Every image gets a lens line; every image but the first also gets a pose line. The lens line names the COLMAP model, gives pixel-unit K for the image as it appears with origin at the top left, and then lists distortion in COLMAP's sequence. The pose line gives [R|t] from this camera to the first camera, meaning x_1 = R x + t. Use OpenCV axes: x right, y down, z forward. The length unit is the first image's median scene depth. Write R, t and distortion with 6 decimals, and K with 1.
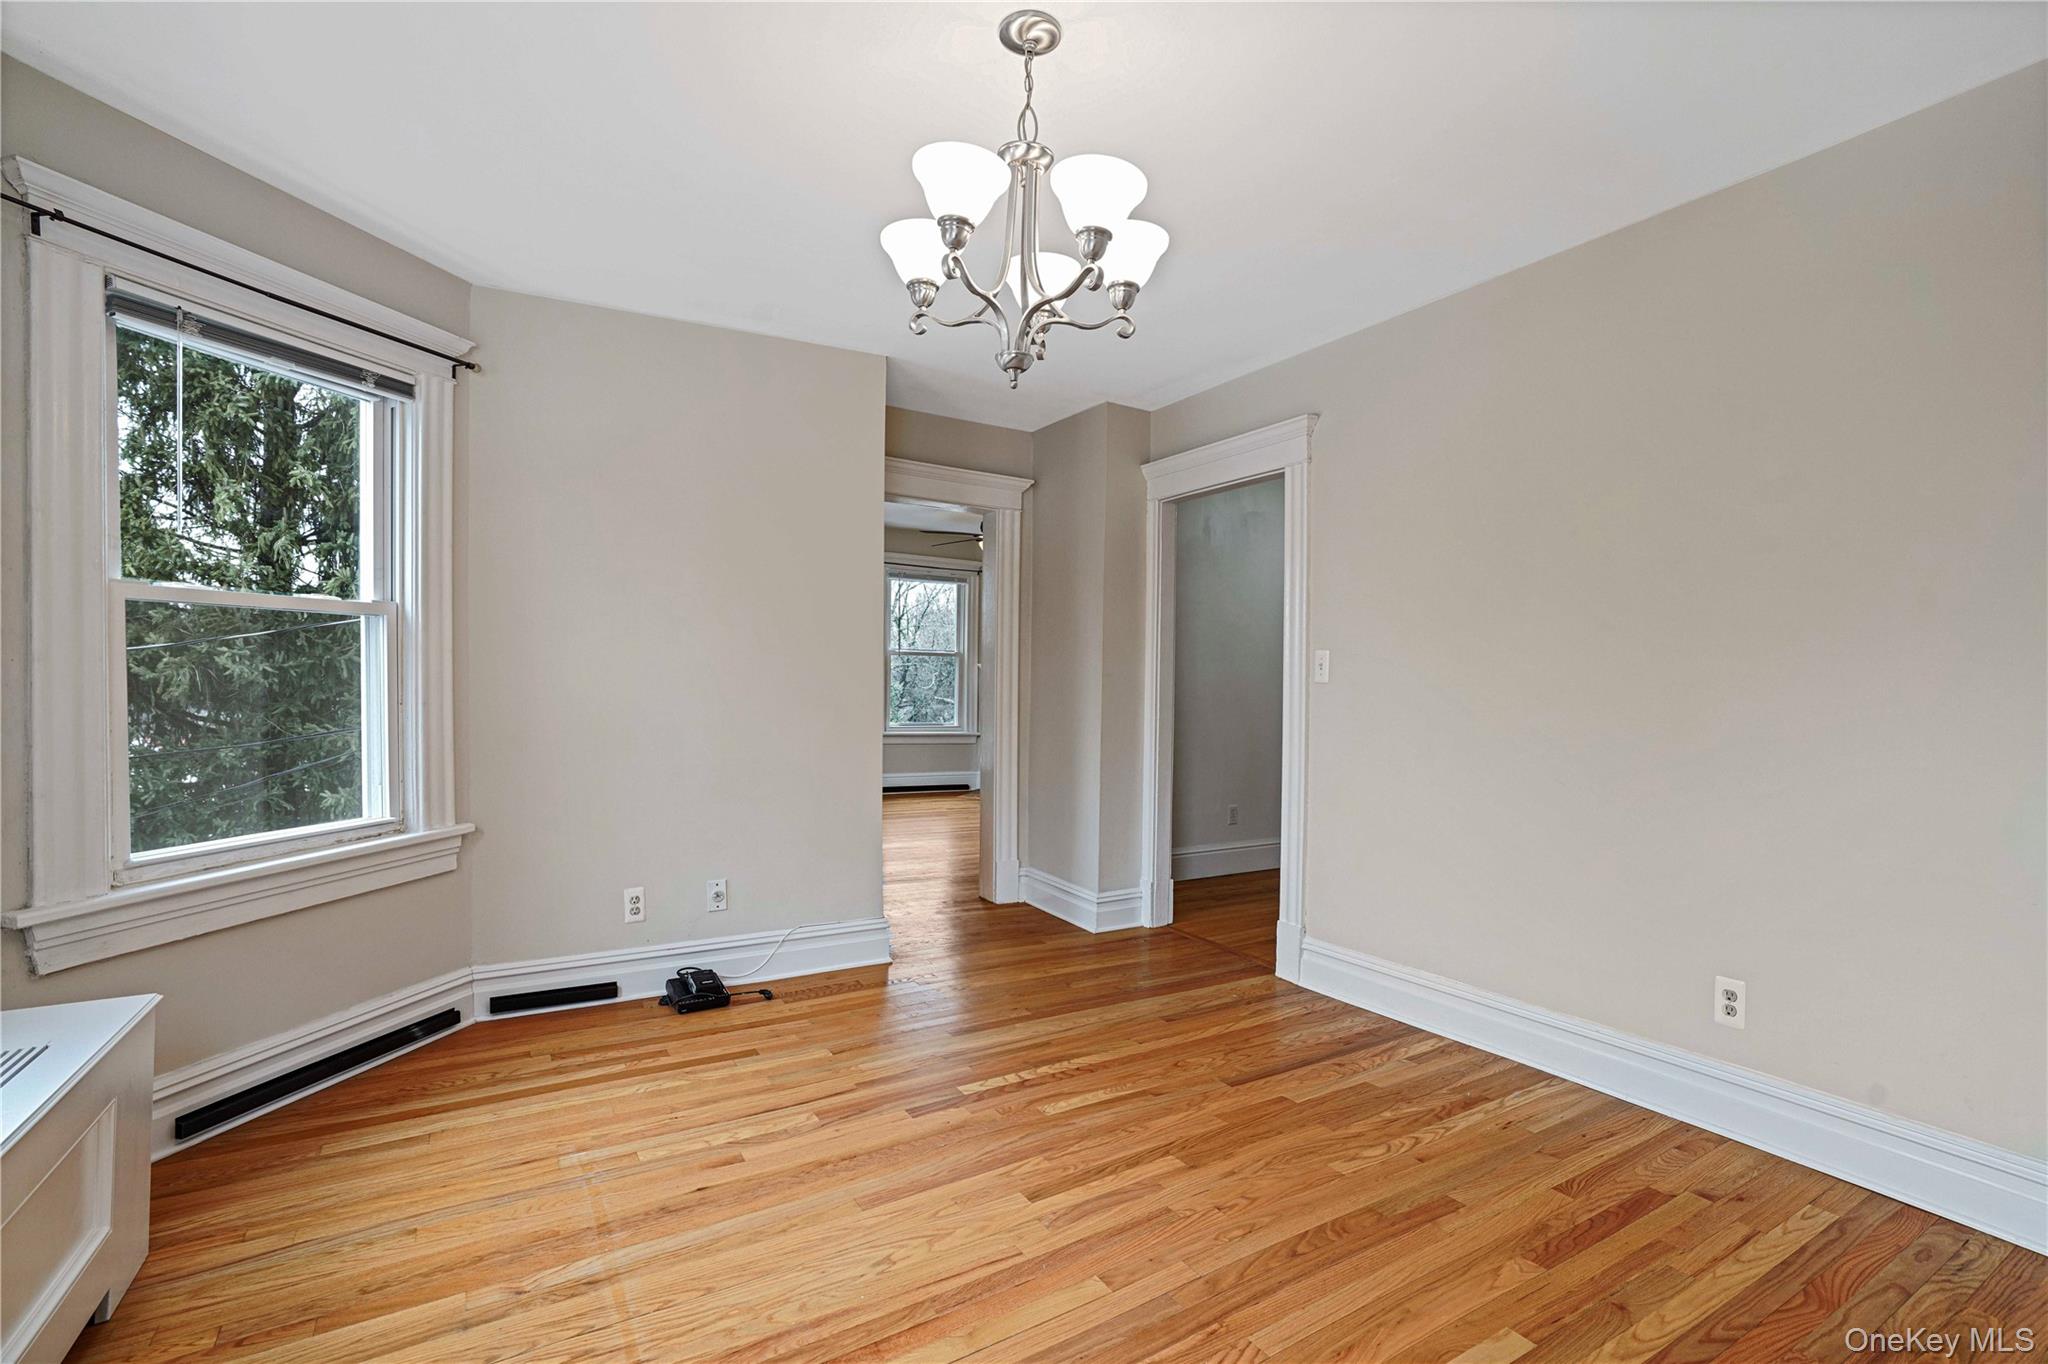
lens RADIAL K [[949.9, 0, 1035.6], [0, 949.9, 682.6], [0, 0, 1]] dist [-0.060094, 0.029615]
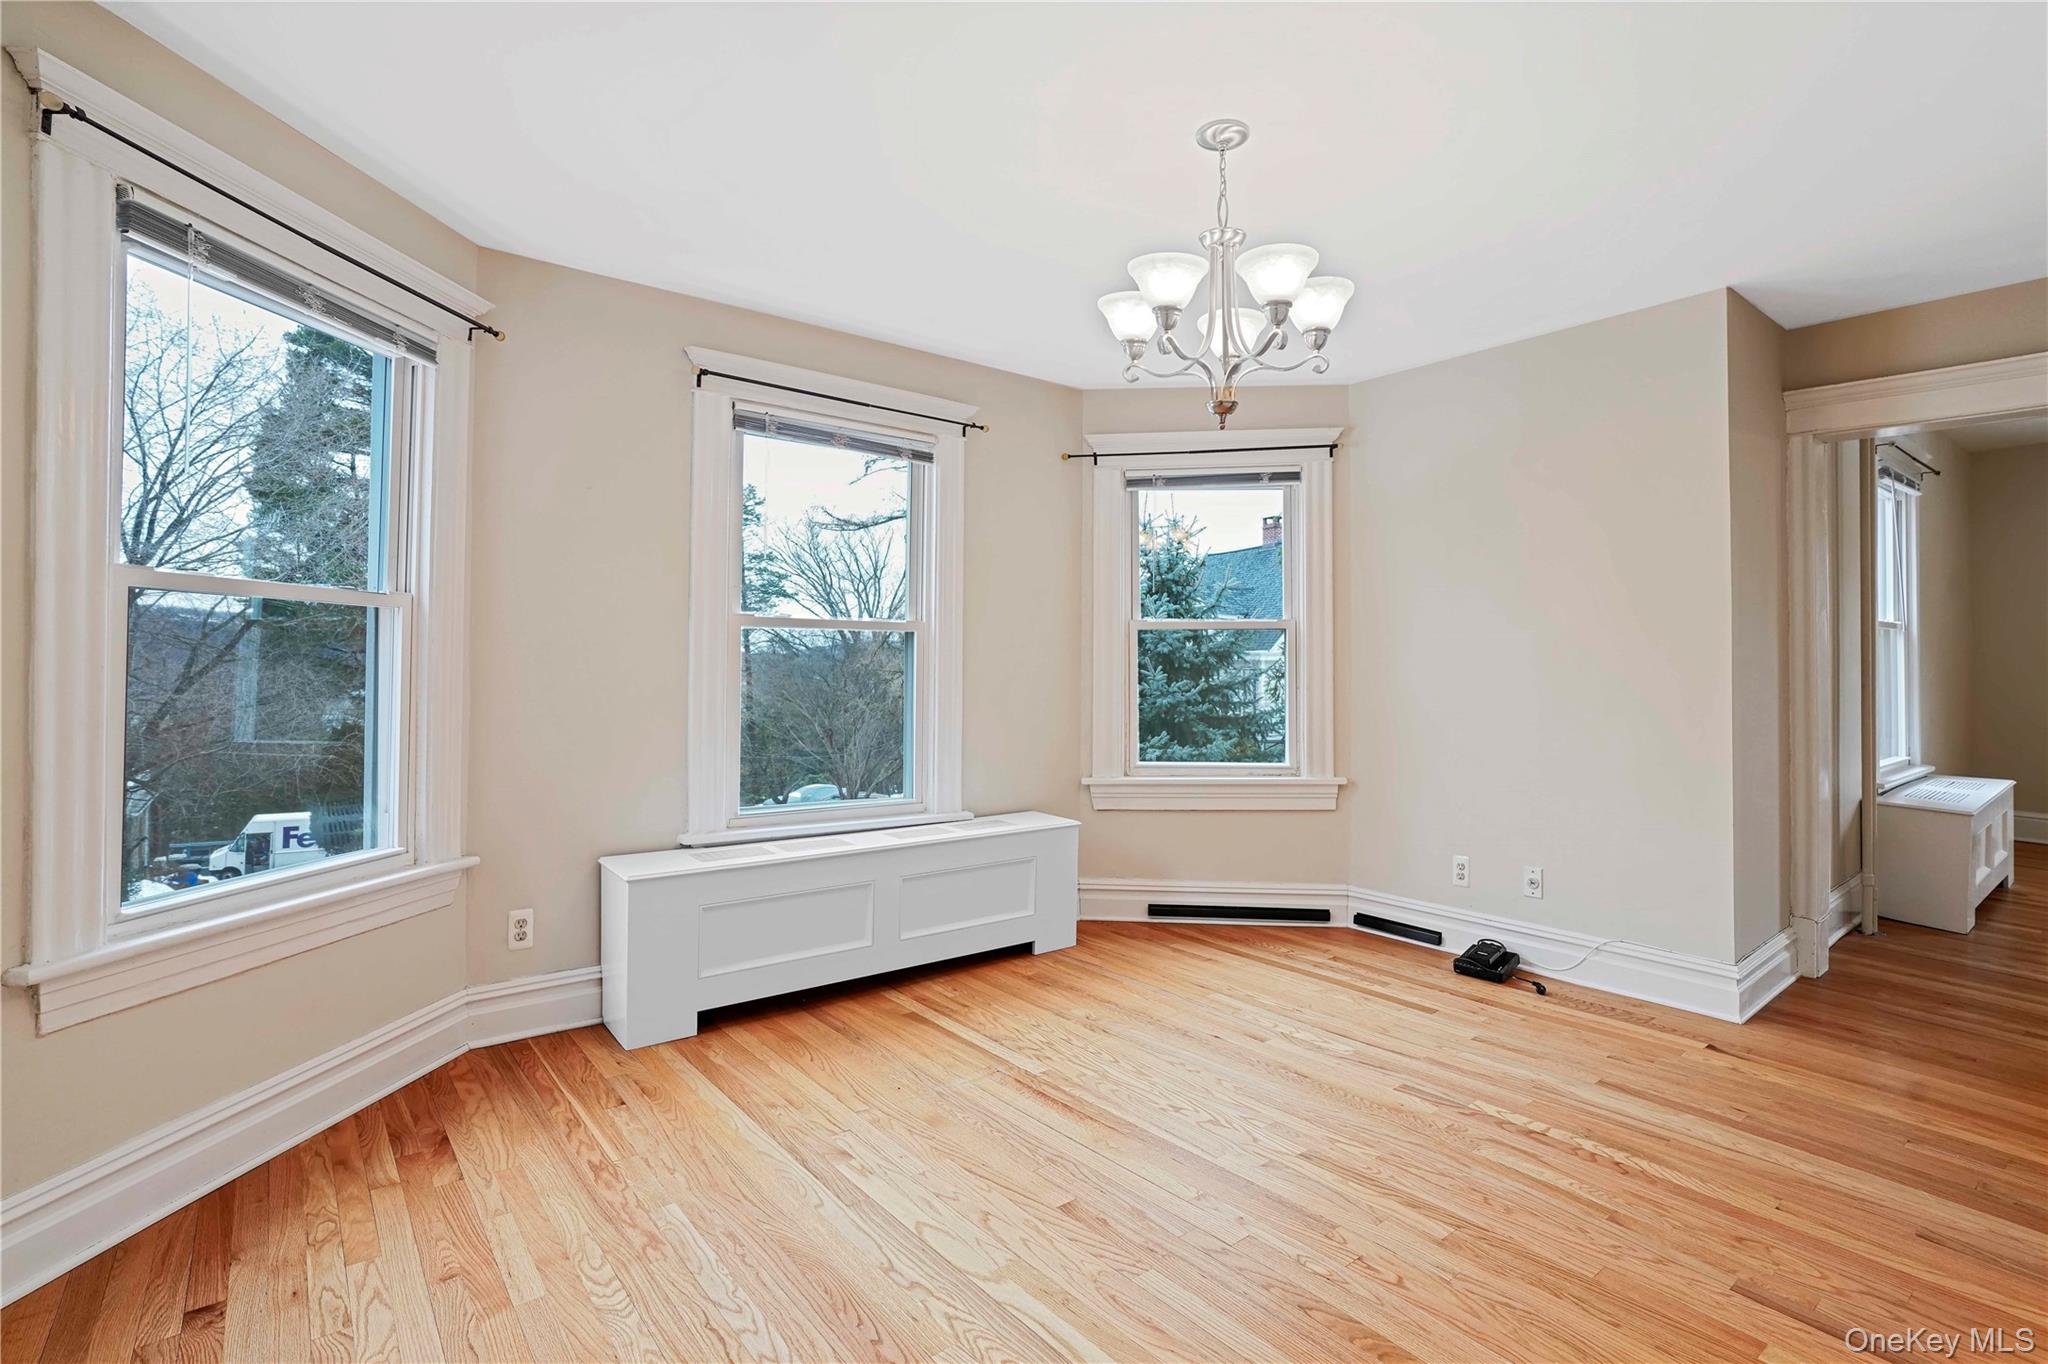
lens RADIAL K [[949.9, 0, 1035.6], [0, 949.9, 682.6], [0, 0, 1]] dist [-0.060094, 0.029615]
pose [[0.131052, 0.009650, -0.991329, 0.749771], [-0.010872, 0.999906, 0.008296, 0.009661], [0.991316, 0.009691, 0.131144, 0.420286]]
